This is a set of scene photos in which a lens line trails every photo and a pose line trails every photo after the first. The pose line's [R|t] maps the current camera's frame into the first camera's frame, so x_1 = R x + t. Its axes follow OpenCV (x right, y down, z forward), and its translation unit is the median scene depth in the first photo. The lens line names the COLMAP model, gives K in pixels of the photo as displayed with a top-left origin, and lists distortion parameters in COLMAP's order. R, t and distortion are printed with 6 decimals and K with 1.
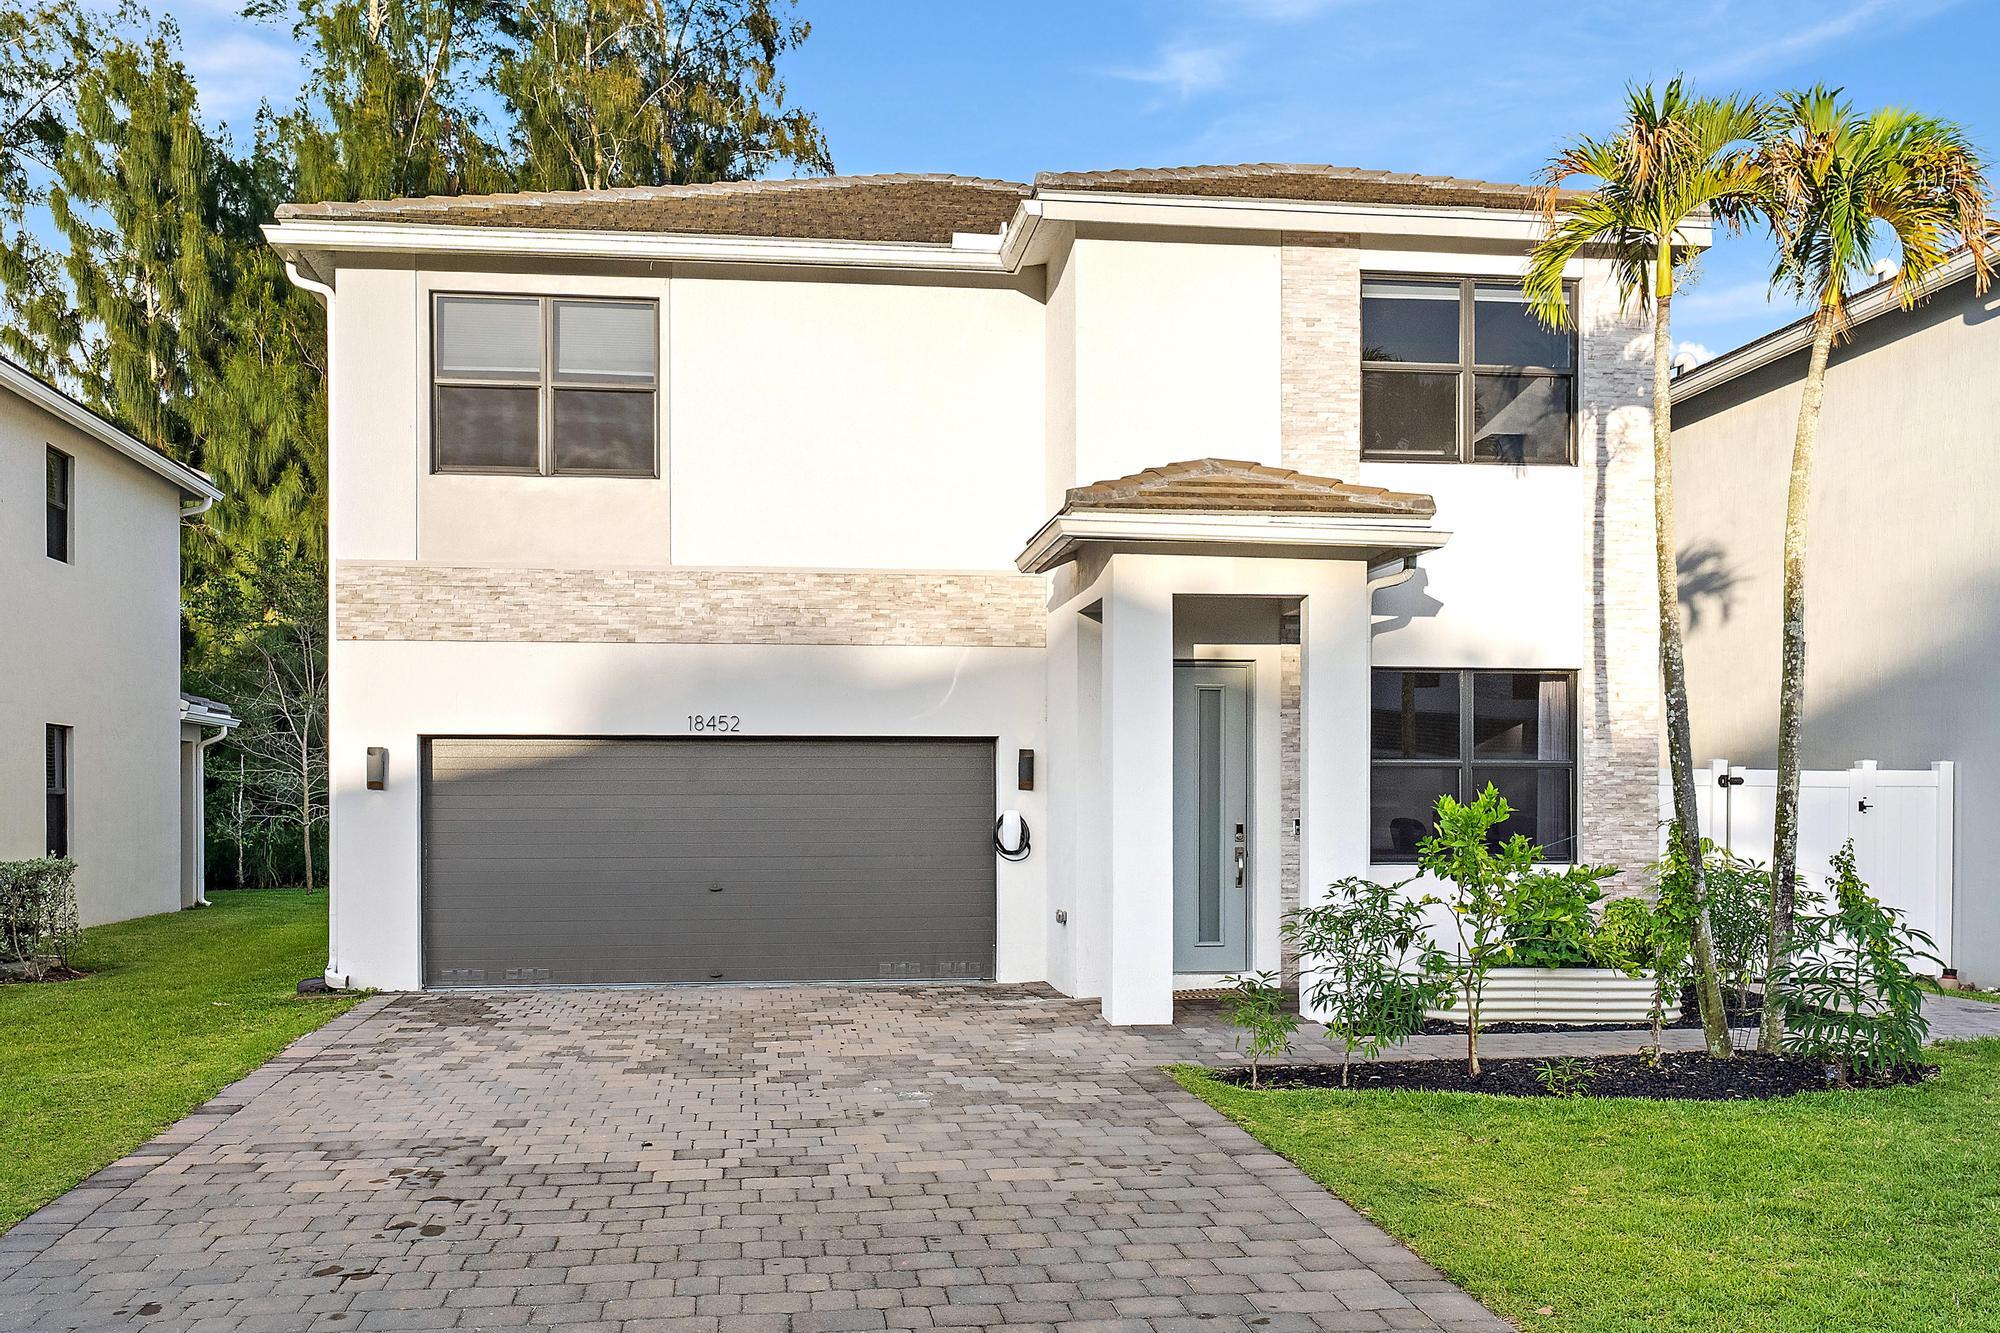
lens RADIAL K [[1902.2, 0, 1000.0], [0, 1902.2, 666.5], [0, 0, 1]] dist [-0.001938, 0.008733]
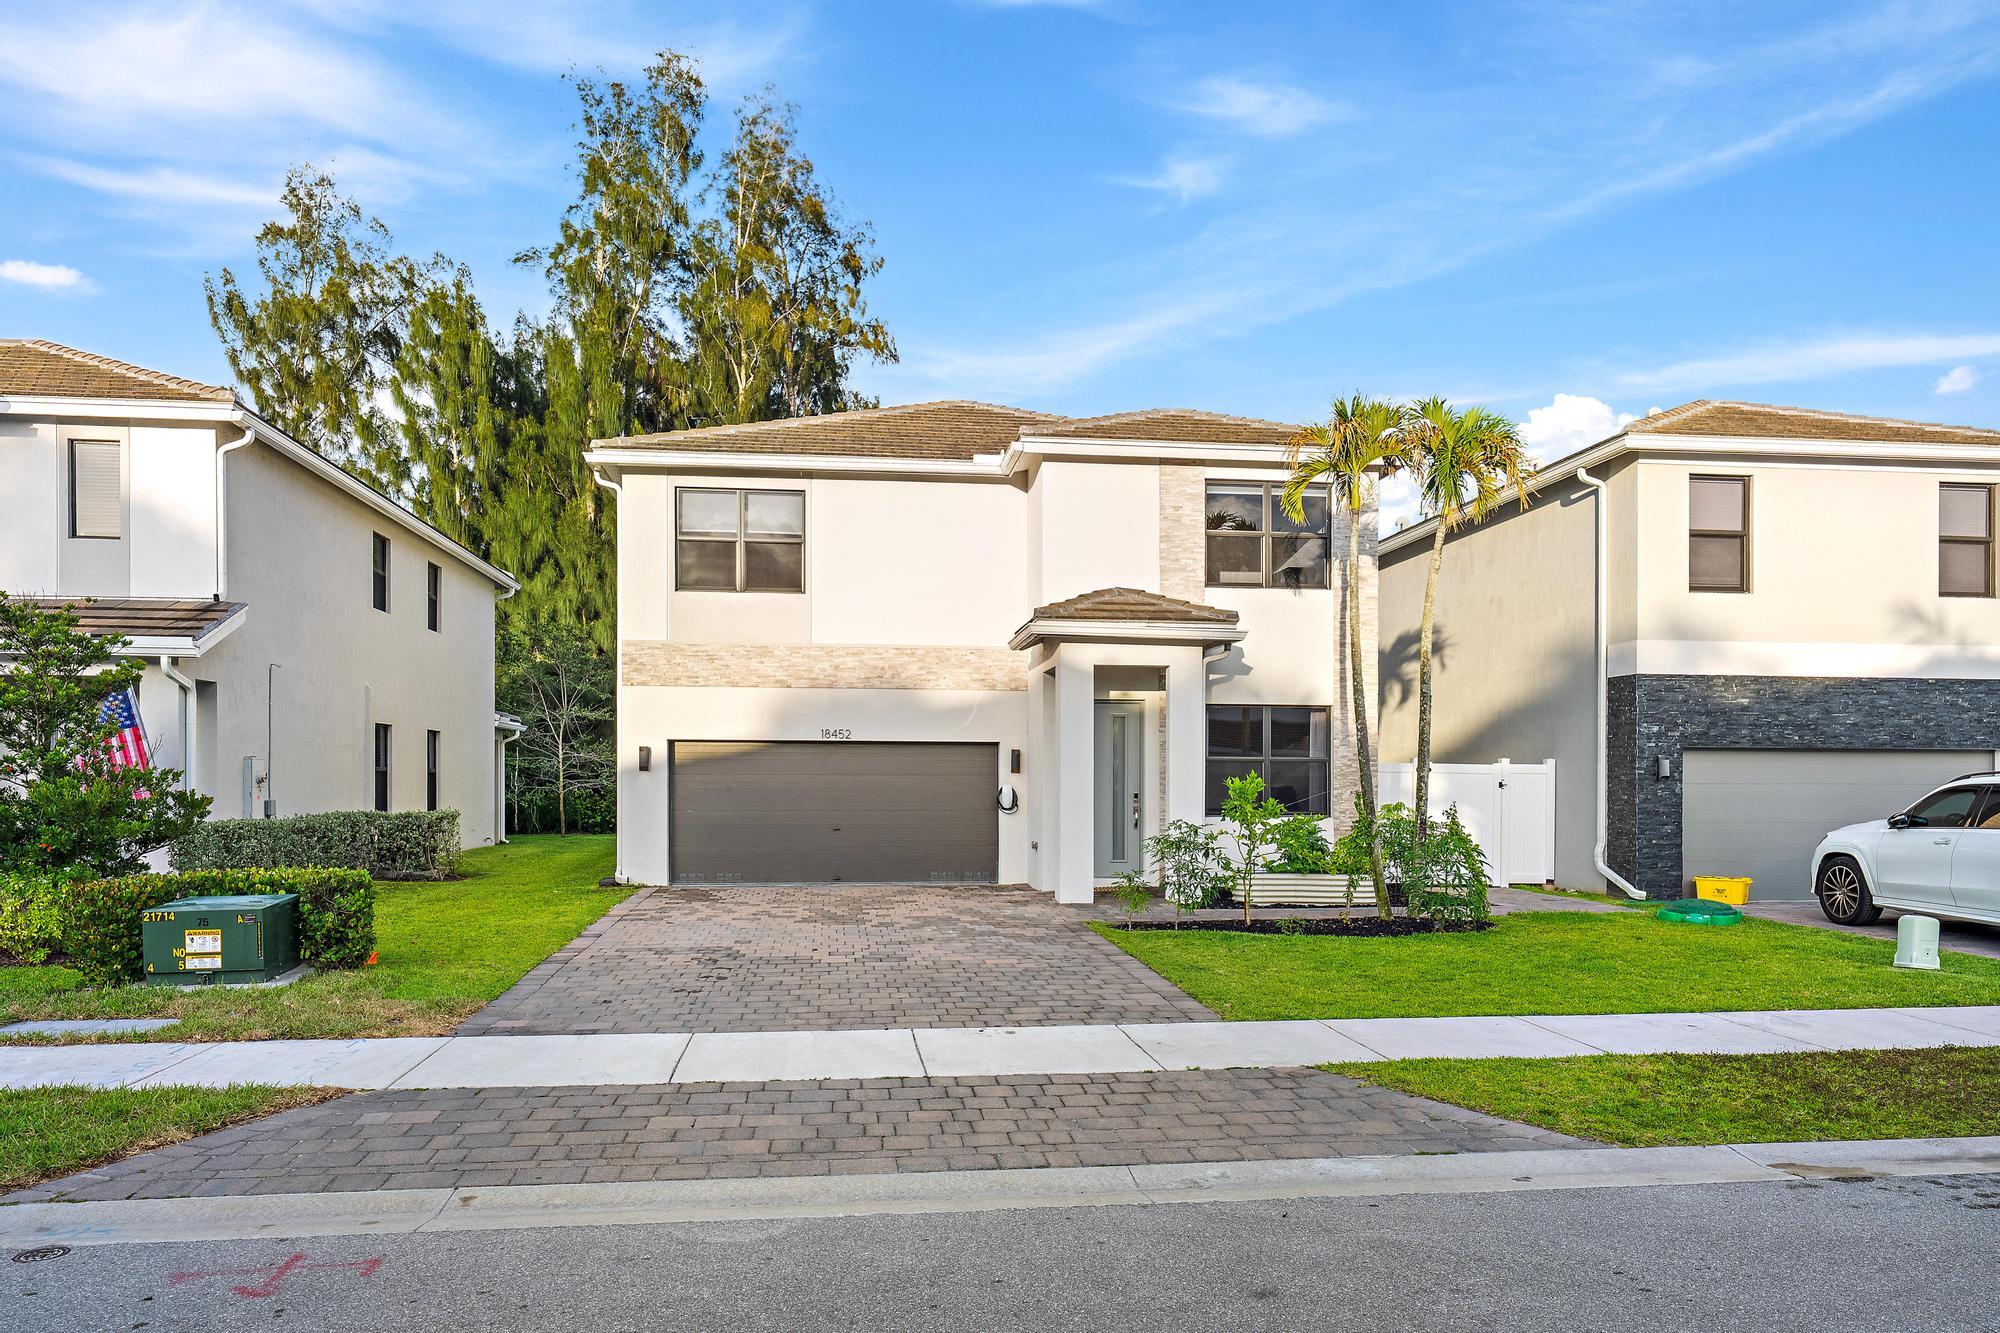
lens RADIAL K [[1374.7, 0, 1000.6], [0, 1374.7, 776.3], [0, 0, 1]] dist [0.003079, 0.000068]
pose [[0.999925, 0.005460, -0.011002, 0.014807], [-0.004708, 0.997726, 0.067241, -0.017185], [0.011344, -0.067184, 0.997676, -0.264500]]
